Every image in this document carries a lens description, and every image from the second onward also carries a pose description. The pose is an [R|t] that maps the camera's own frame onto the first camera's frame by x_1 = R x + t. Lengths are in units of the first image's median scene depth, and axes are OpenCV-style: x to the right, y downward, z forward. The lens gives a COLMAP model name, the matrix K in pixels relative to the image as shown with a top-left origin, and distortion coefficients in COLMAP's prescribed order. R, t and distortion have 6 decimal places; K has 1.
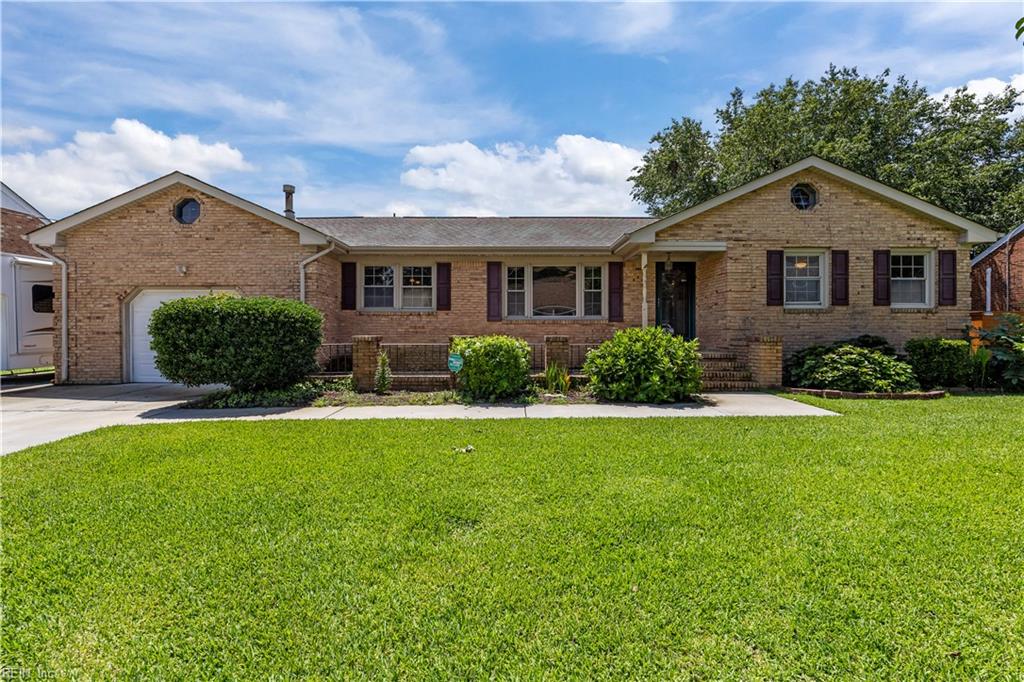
lens RADIAL K [[442.9, 0, 511.9], [0, 442.9, 336.9], [0, 0, 1]] dist [-0.003382, 0.000489]
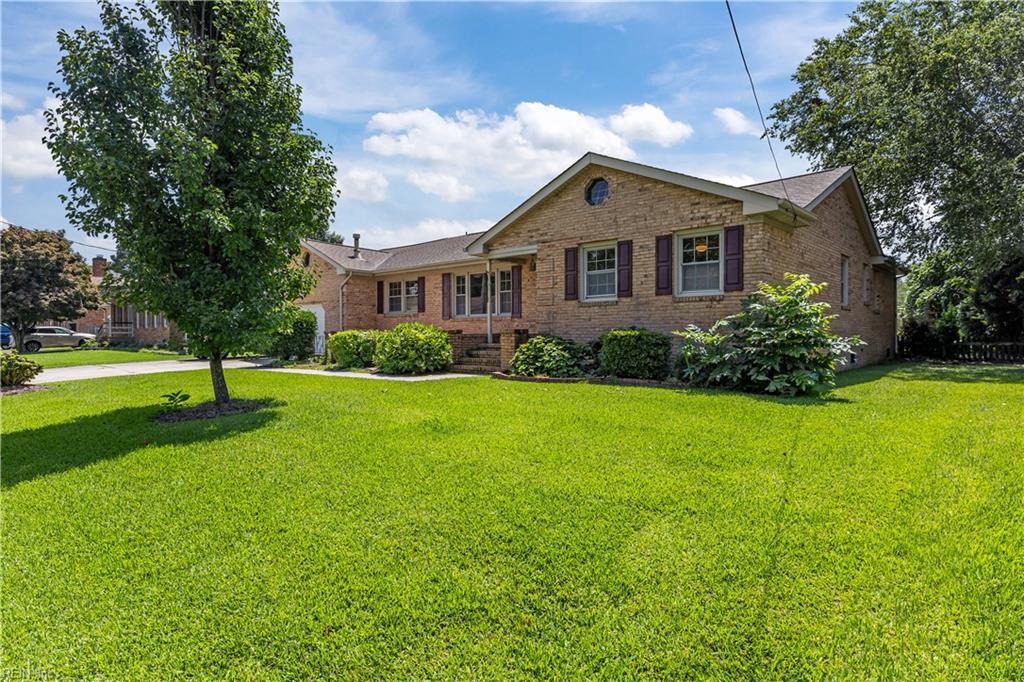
lens RADIAL K [[578.4, 0, 510.6], [0, 578.4, 342.6], [0, 0, 1]] dist [0.005910, 0.000122]
pose [[0.736062, 0.005613, -0.676891, 1.423475], [-0.000601, 0.999971, 0.007639, 0.020148], [0.676914, -0.005216, 0.736044, -0.116226]]
